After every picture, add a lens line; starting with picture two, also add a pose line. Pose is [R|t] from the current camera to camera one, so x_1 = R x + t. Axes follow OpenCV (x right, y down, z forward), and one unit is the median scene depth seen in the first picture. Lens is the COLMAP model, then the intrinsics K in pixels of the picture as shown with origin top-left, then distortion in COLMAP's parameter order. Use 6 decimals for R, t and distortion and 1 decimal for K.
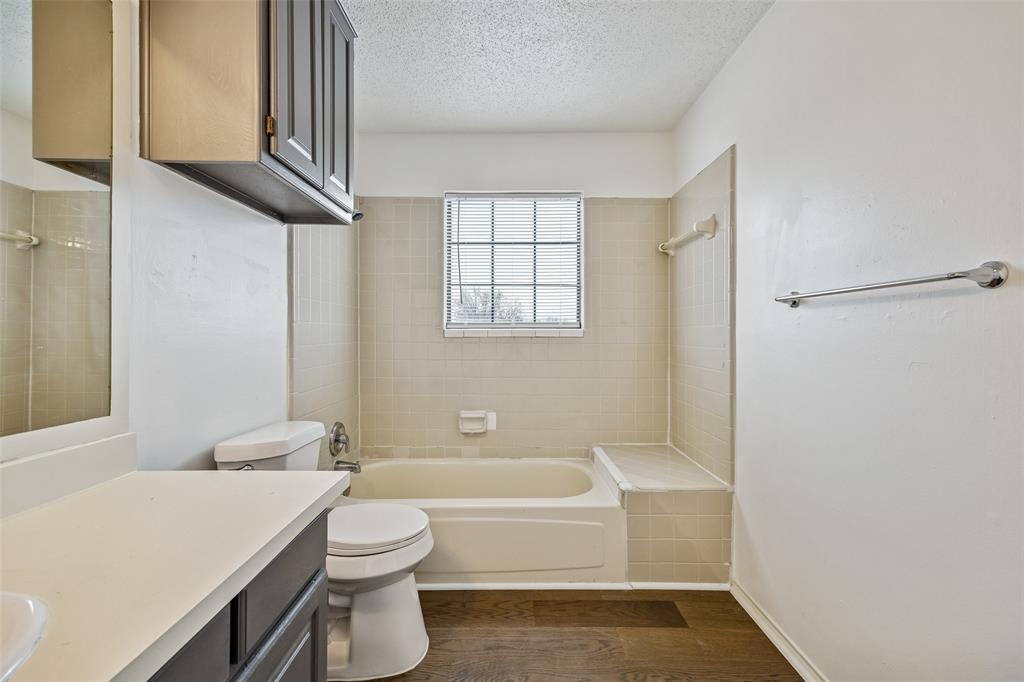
lens RADIAL K [[413.8, 0, 512.4], [0, 413.8, 334.9], [0, 0, 1]] dist [0.002619, -0.000092]
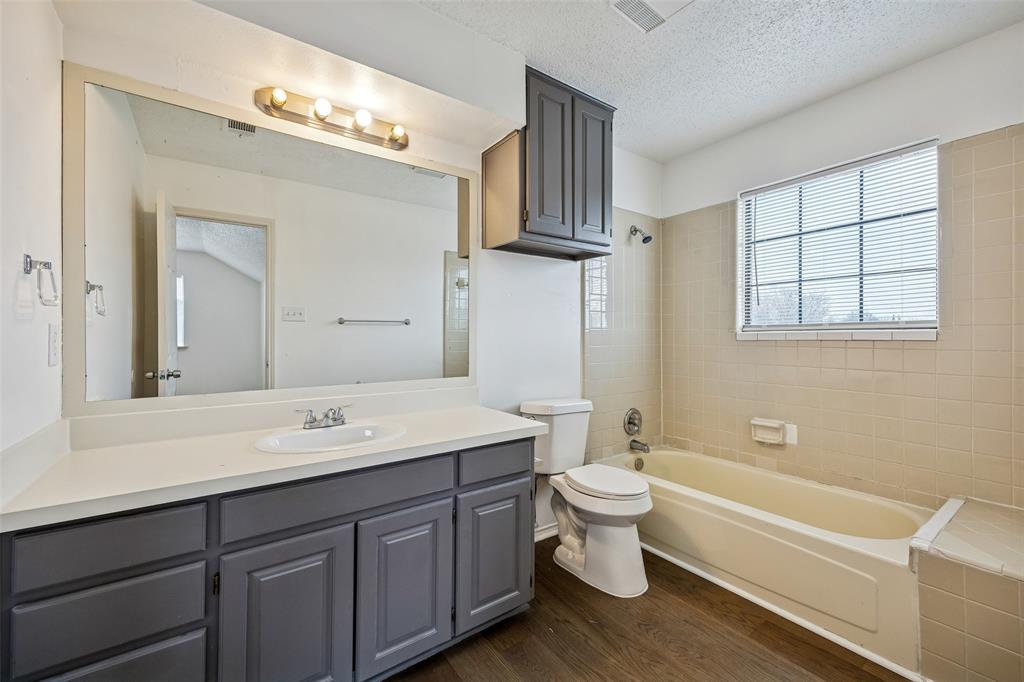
lens RADIAL K [[414.6, 0, 512.1], [0, 414.6, 336.5], [0, 0, 1]] dist [0.006872, -0.000208]
pose [[0.579745, -0.003996, -0.814788, 0.340815], [0.000719, 0.999990, -0.004393, 0.000460], [0.814798, 0.001961, 0.579742, -0.014447]]
